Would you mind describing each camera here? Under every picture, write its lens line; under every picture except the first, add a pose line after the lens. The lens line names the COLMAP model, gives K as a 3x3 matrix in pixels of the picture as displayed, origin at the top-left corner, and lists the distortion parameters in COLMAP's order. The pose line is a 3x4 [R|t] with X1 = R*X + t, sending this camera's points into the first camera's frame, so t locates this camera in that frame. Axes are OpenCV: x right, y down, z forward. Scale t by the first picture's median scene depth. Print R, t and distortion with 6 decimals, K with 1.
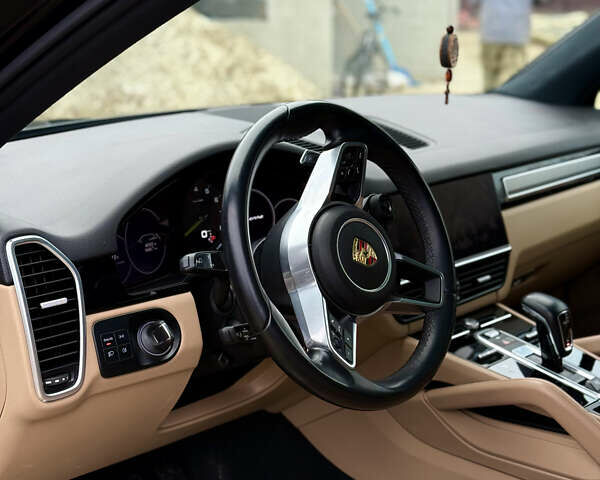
lens RADIAL K [[1108.3, 0, 300.0], [0, 1108.3, 240.0], [0, 0, 1]] dist [0.168876, 0.085854]
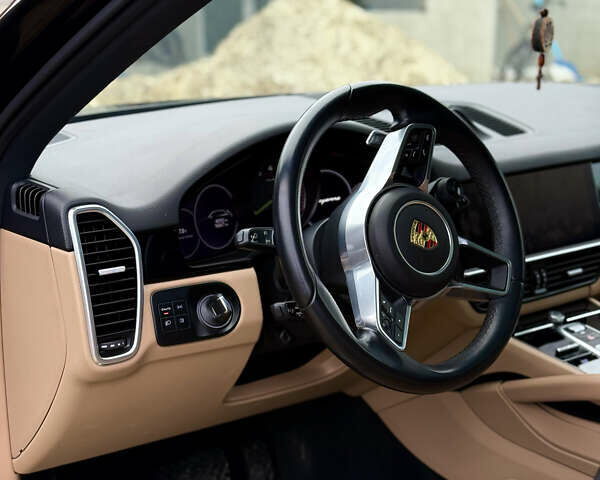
lens RADIAL K [[1108.3, 0, 300.0], [0, 1108.3, 240.0], [0, 0, 1]] dist [0.168876, 0.085854]
pose [[0.988788, 0.040391, -0.143759, 0.089387], [-0.039599, 0.999181, 0.008369, 0.011226], [0.143979, -0.002582, 0.989577, 0.003242]]
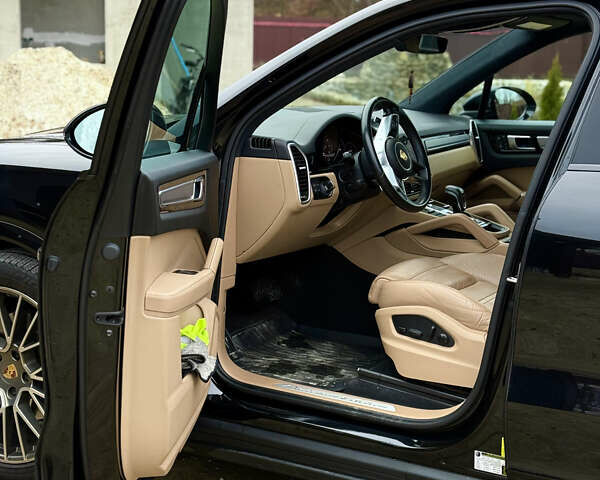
lens RADIAL K [[1108.3, 0, 300.0], [0, 1108.3, 240.0], [0, 0, 1]] dist [0.168876, 0.085854]
pose [[0.975237, -0.005246, 0.221099, -0.734434], [0.014744, 0.999037, -0.041327, 0.305291], [-0.220669, 0.043563, 0.974375, -1.430889]]
